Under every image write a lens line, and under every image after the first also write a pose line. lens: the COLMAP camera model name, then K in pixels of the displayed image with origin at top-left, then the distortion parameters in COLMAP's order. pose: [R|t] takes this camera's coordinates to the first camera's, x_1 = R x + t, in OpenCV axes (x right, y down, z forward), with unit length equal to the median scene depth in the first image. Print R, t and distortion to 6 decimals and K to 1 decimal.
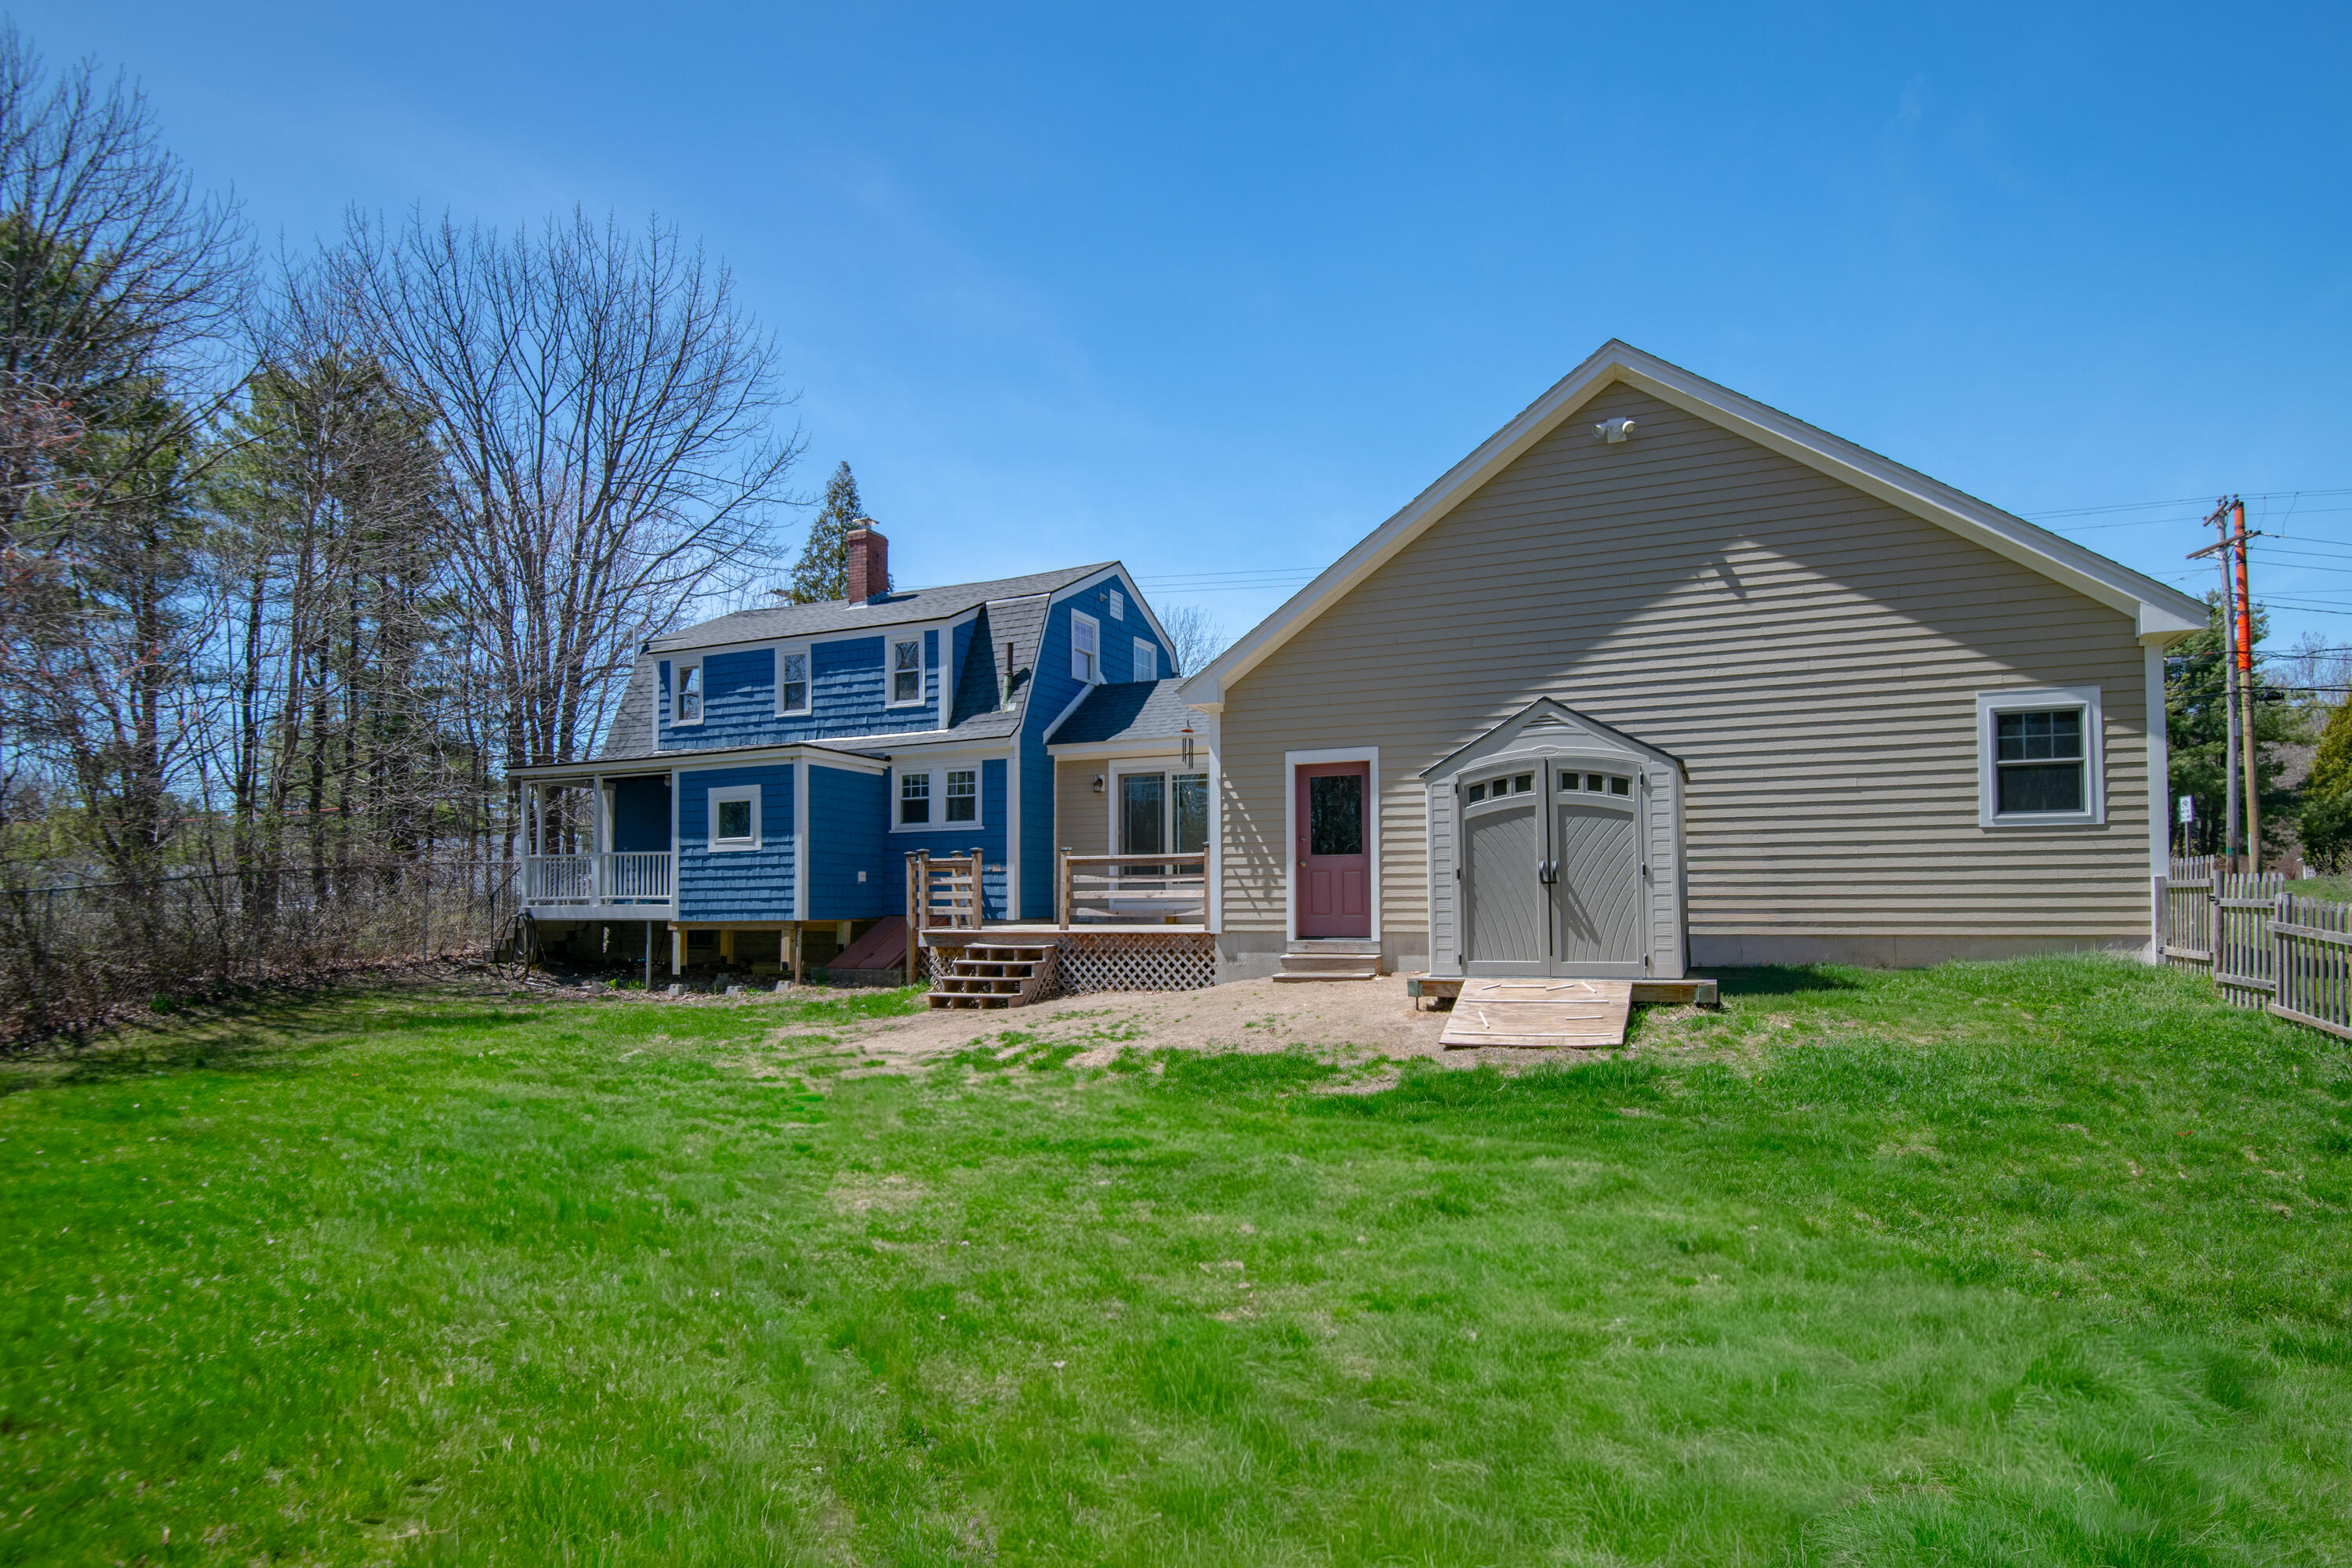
lens RADIAL K [[1424.1, 0, 1176.0], [0, 1424.1, 784.0], [0, 0, 1]] dist [0.004112, -0.042240]
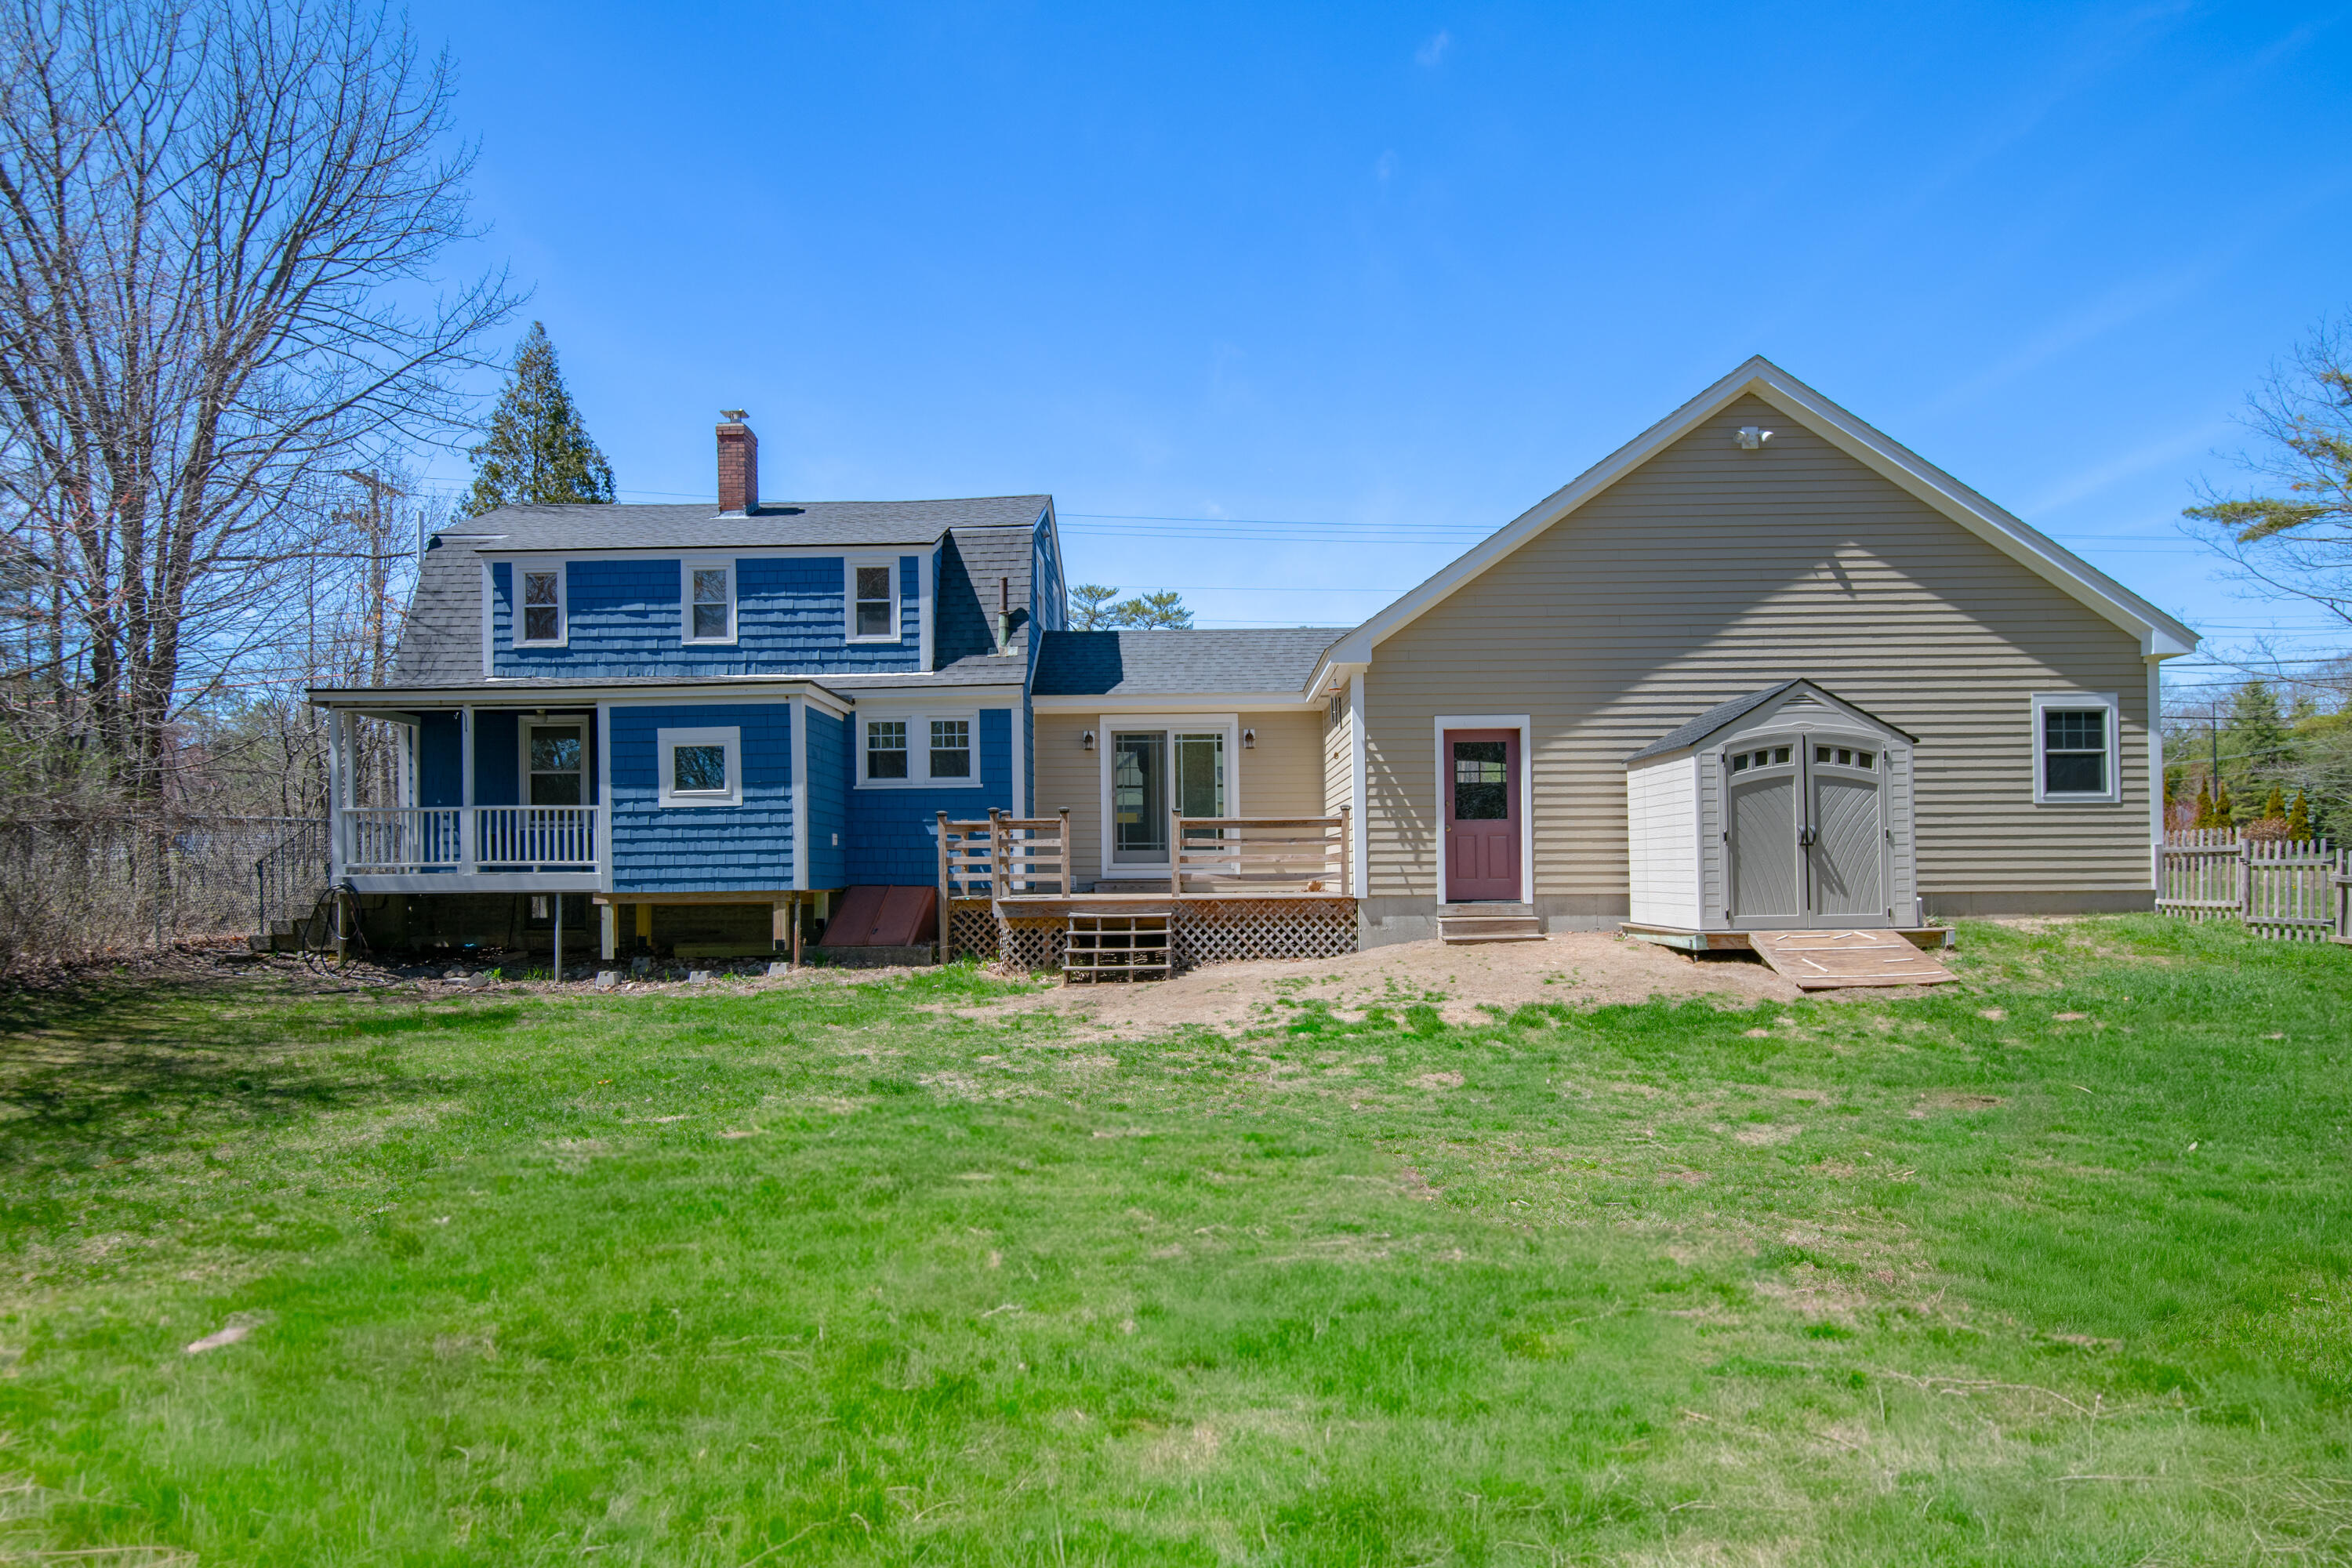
lens RADIAL K [[1567.4, 0, 1266.3], [0, 1567.4, 780.8], [0, 0, 1]] dist [0.001120, -0.000336]
pose [[0.899109, 0.025917, 0.436957, -0.412244], [-0.032700, 0.999433, 0.008007, 0.014559], [-0.436502, -0.021488, 0.899447, 0.048849]]
